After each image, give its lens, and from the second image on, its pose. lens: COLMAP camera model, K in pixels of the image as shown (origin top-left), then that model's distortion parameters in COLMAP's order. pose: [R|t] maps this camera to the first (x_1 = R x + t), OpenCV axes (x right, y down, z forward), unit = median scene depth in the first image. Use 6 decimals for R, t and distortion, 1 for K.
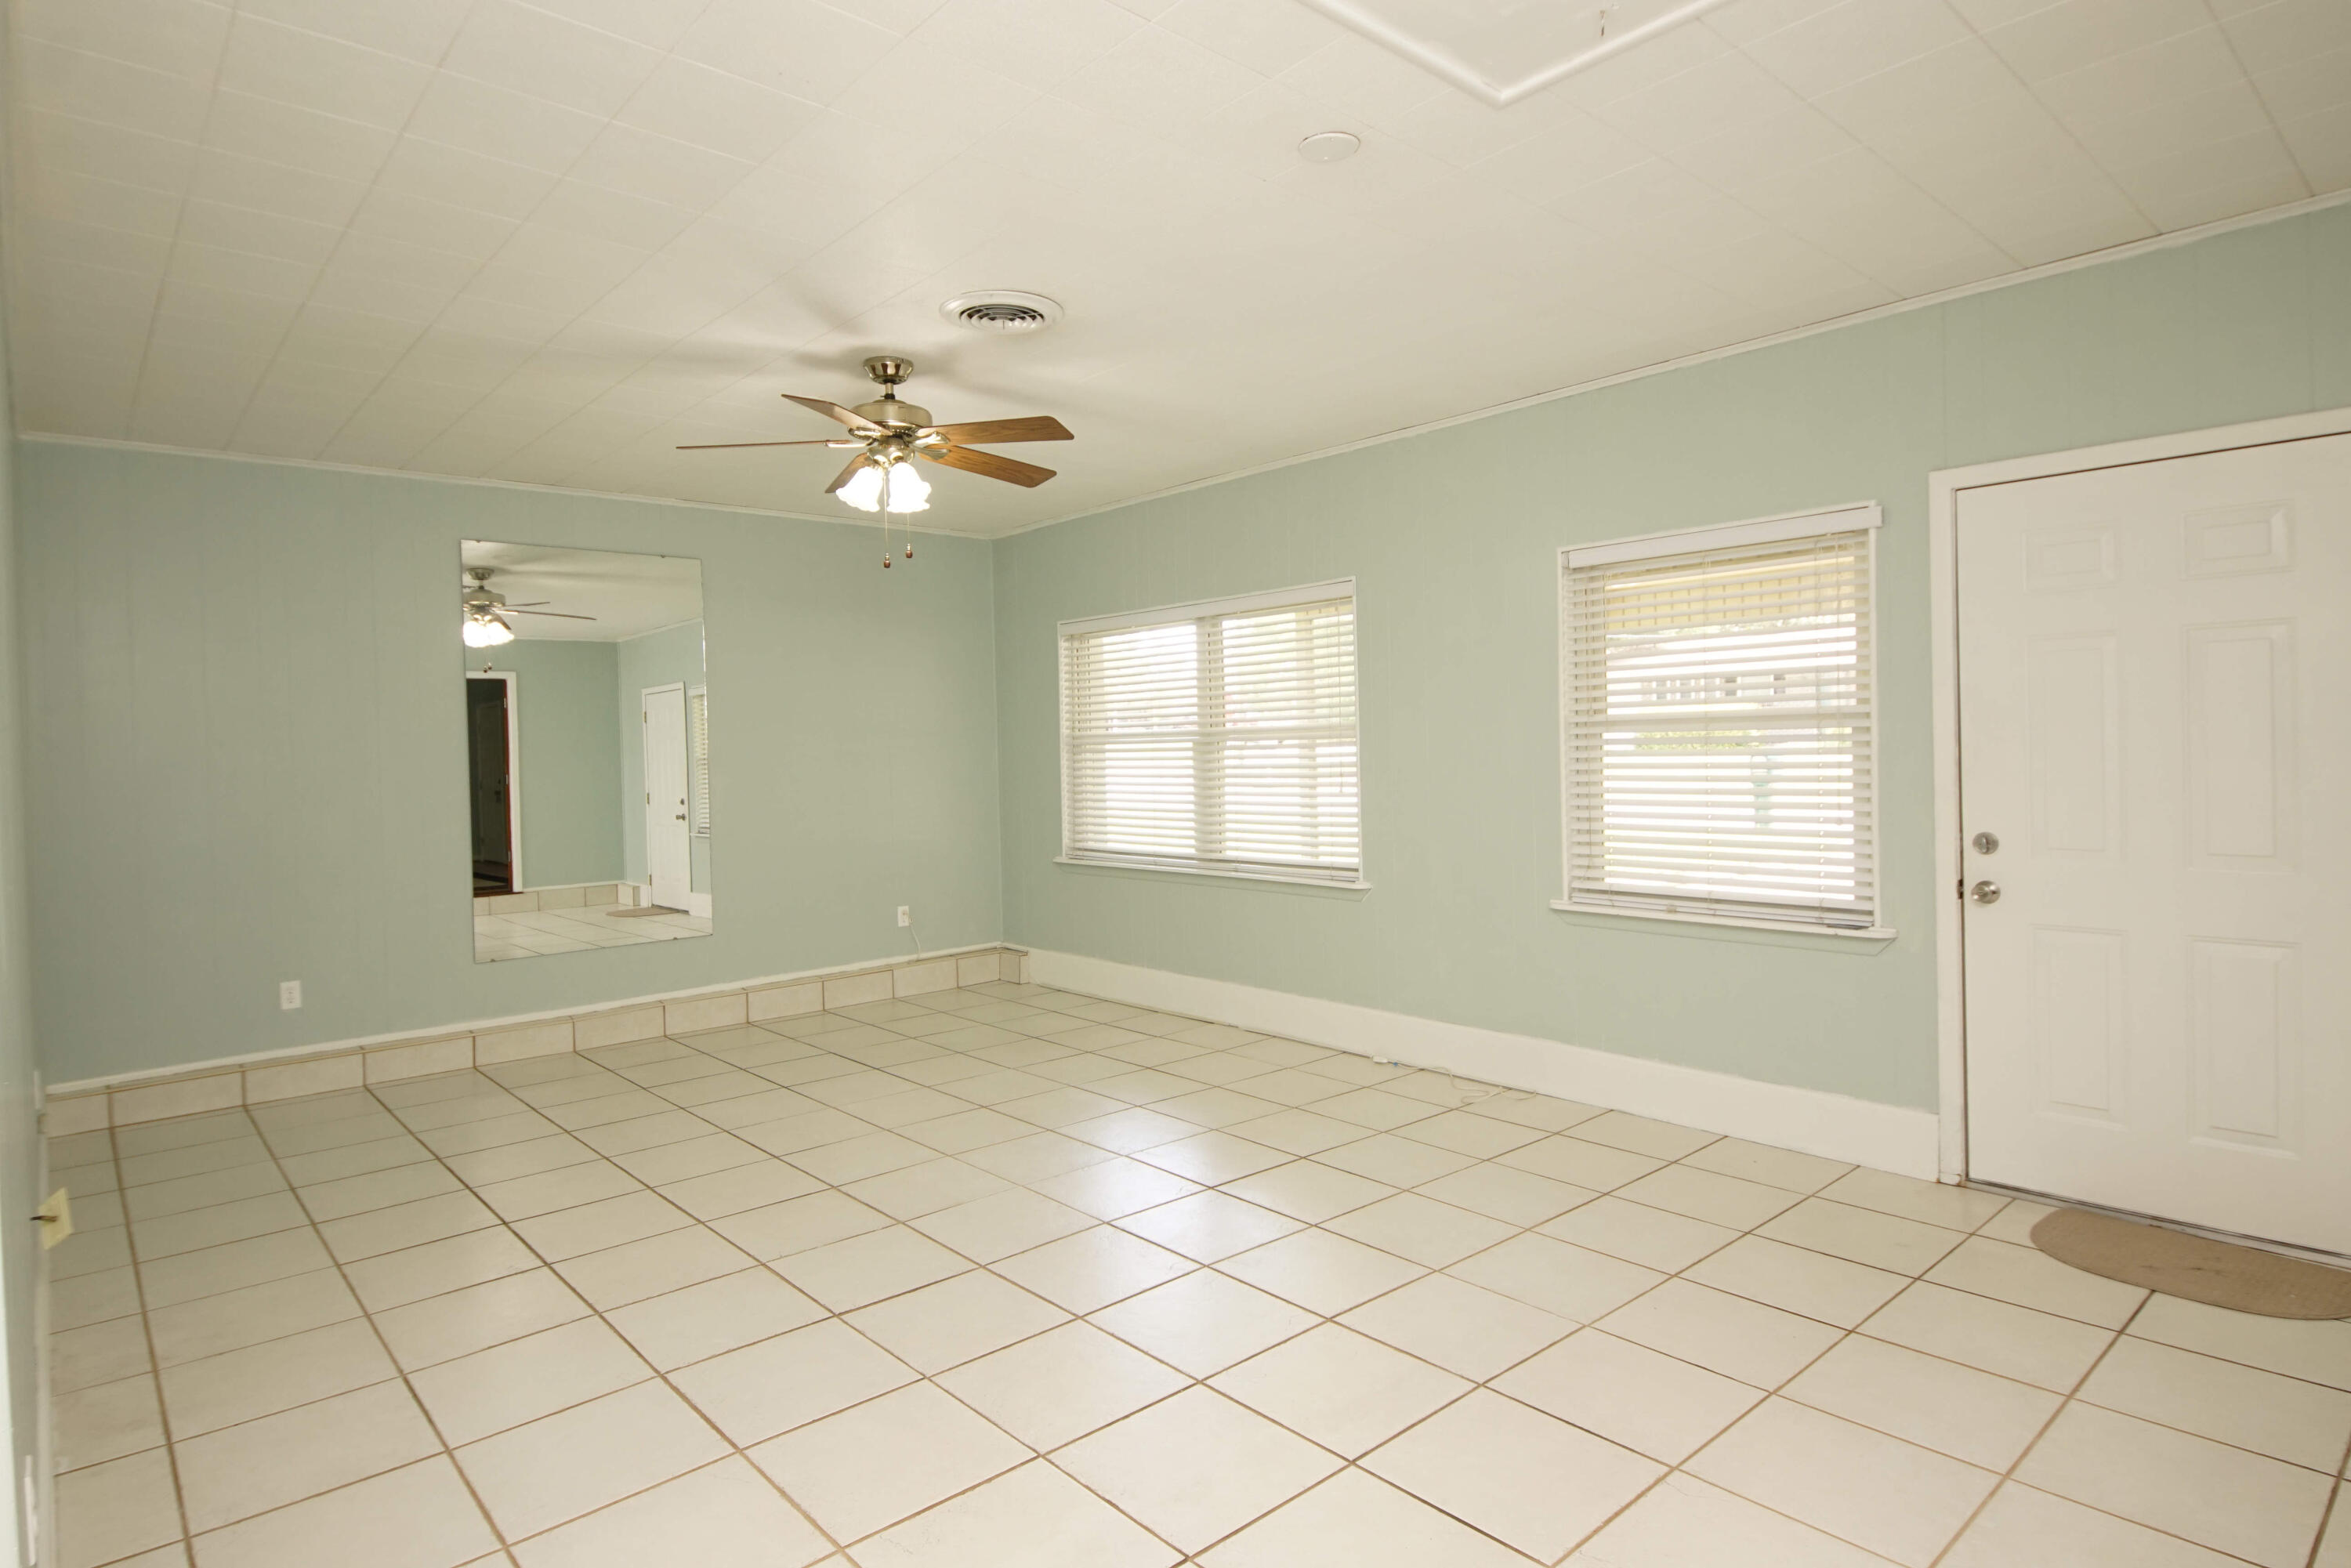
lens RADIAL K [[1268.7, 0, 1151.6], [0, 1268.7, 762.4], [0, 0, 1]] dist [0.032976, -0.031278]
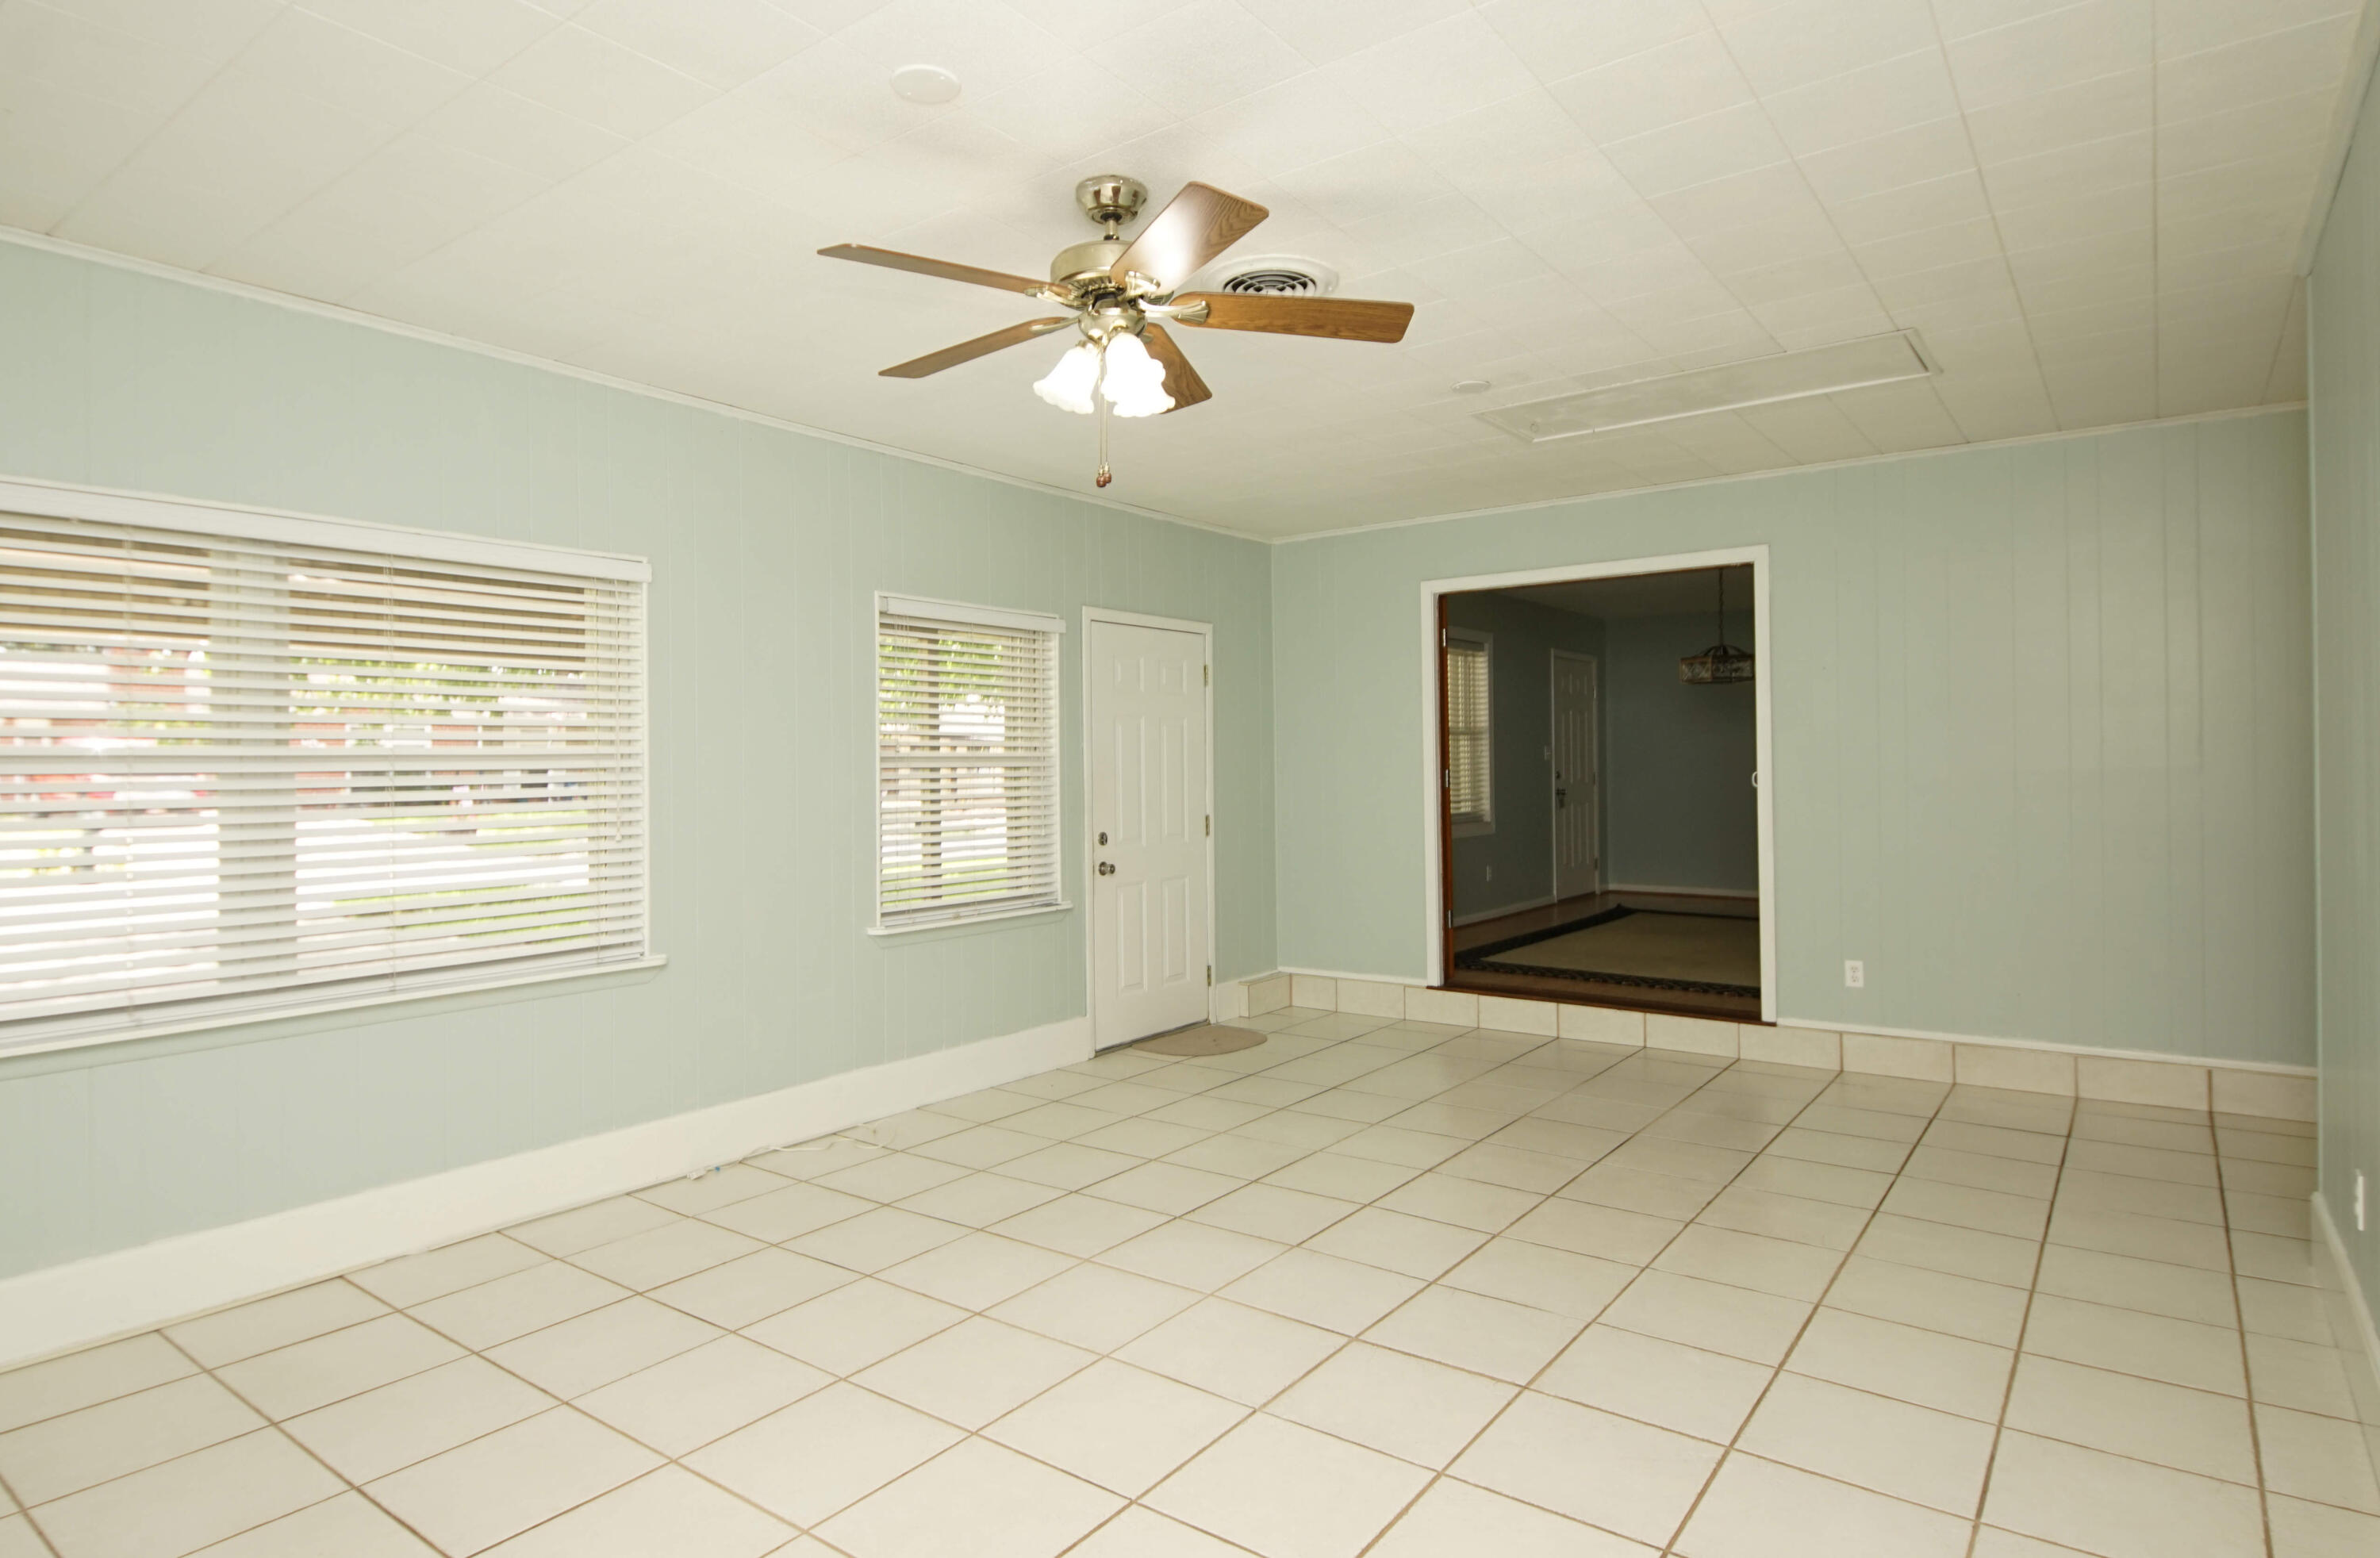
lens RADIAL K [[1285.4, 0, 1190.0], [0, 1285.4, 779.0], [0, 0, 1]] dist [0.069050, 0.000092]
pose [[-0.205296, 0.020579, 0.978484, -0.883196], [0.033674, 0.999335, -0.013953, 0.011756], [-0.978121, 0.030085, -0.205852, 1.104296]]
